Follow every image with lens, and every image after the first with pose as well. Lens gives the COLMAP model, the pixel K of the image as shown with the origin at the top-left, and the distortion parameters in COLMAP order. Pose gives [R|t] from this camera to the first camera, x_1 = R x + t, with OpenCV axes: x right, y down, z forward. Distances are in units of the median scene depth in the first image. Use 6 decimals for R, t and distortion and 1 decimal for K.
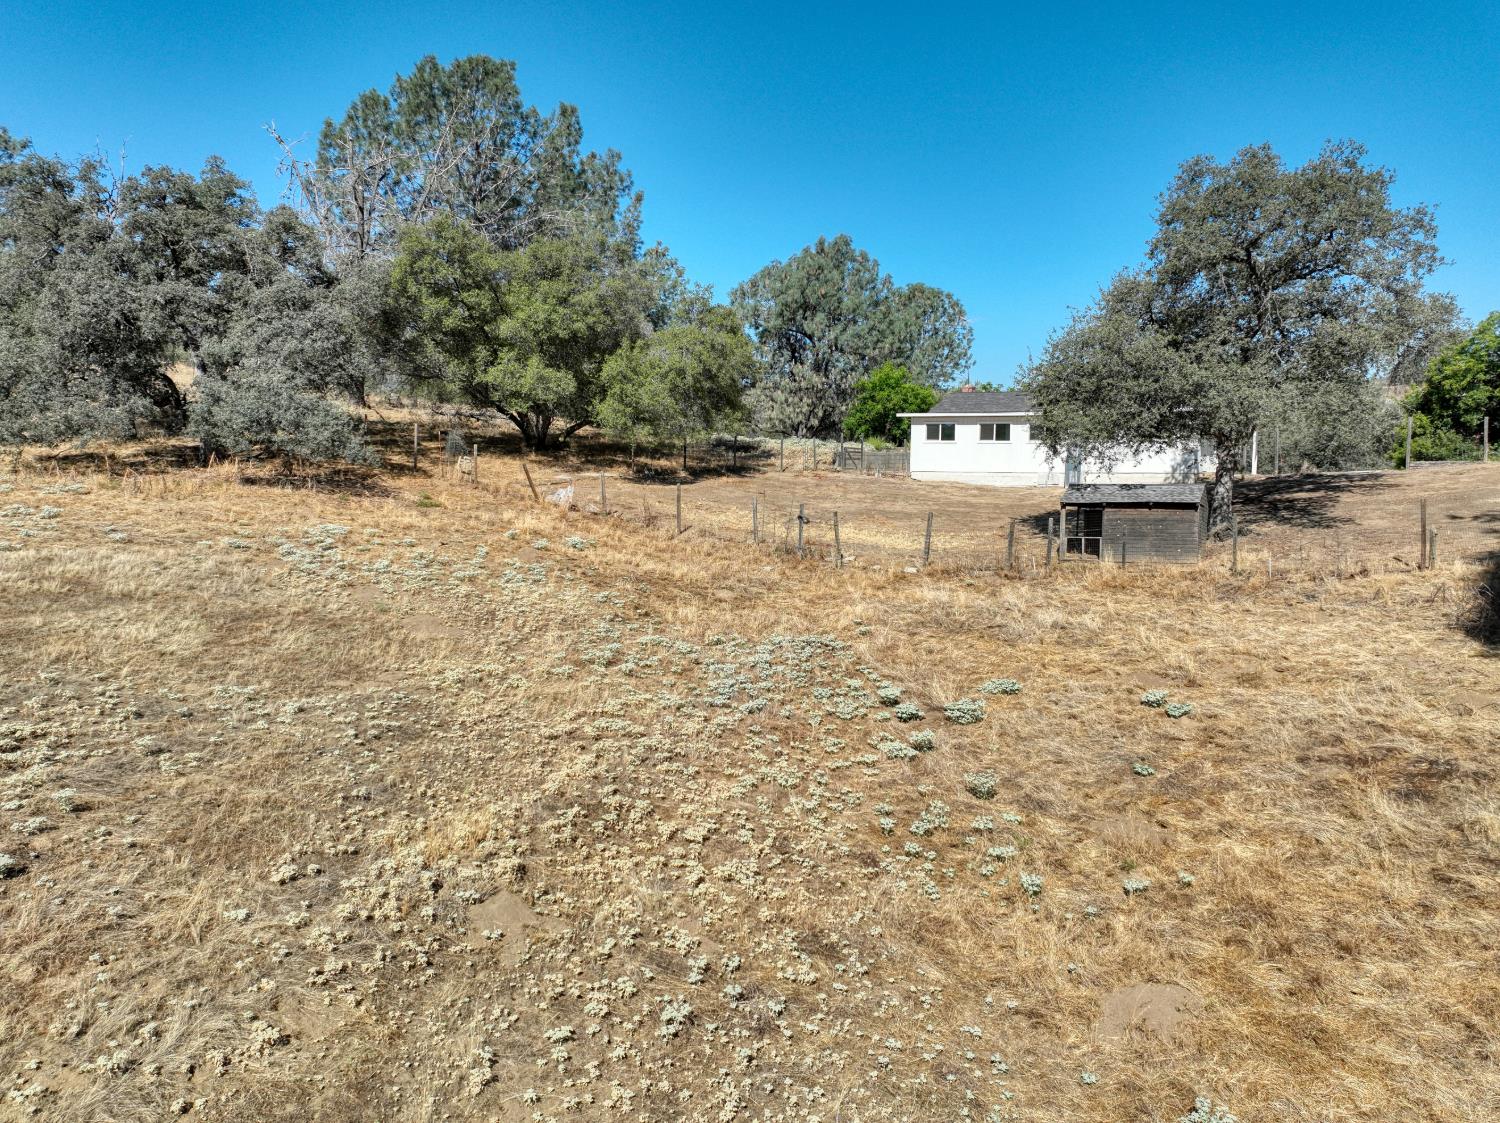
lens RADIAL K [[1052.4, 0, 744.8], [0, 1052.4, 558.5], [0, 0, 1]] dist [-0.003977, 0.017068]
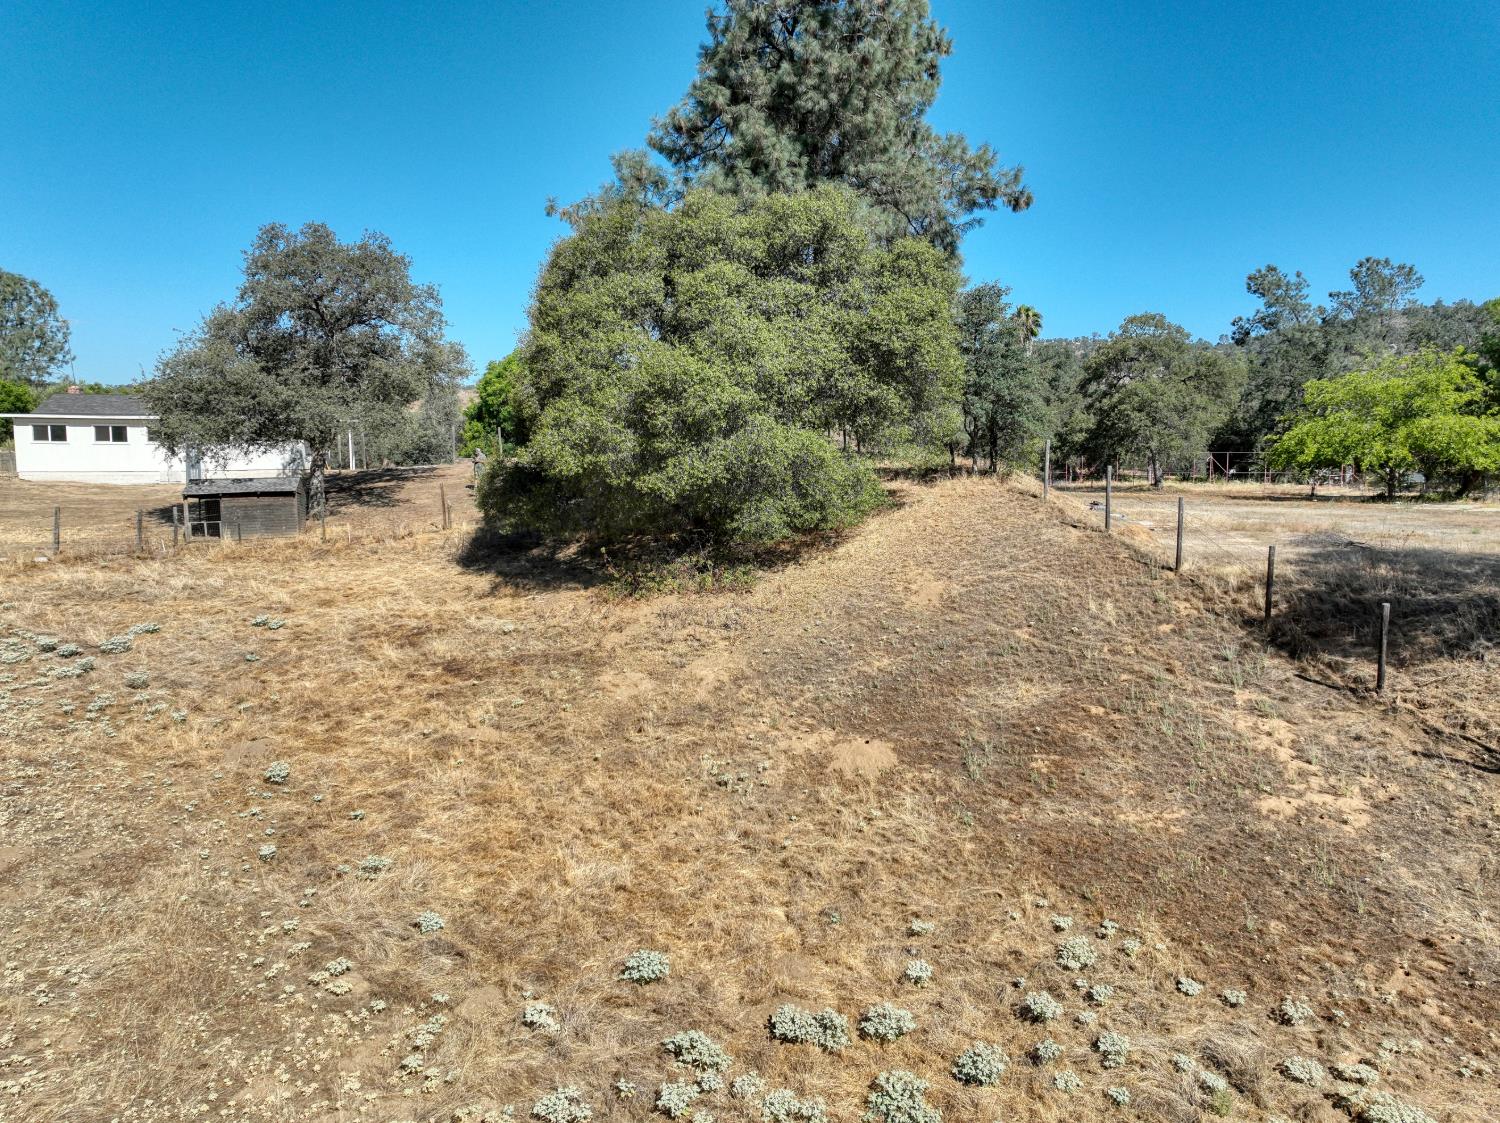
lens RADIAL K [[1052.4, 0, 747.3], [0, 1052.4, 560.8], [0, 0, 1]] dist [-0.003977, 0.017068]
pose [[0.711311, -0.077073, 0.698639, -0.093554], [0.074332, 0.996645, 0.034268, 0.030493], [-0.698936, 0.027555, 0.714653, -0.331620]]
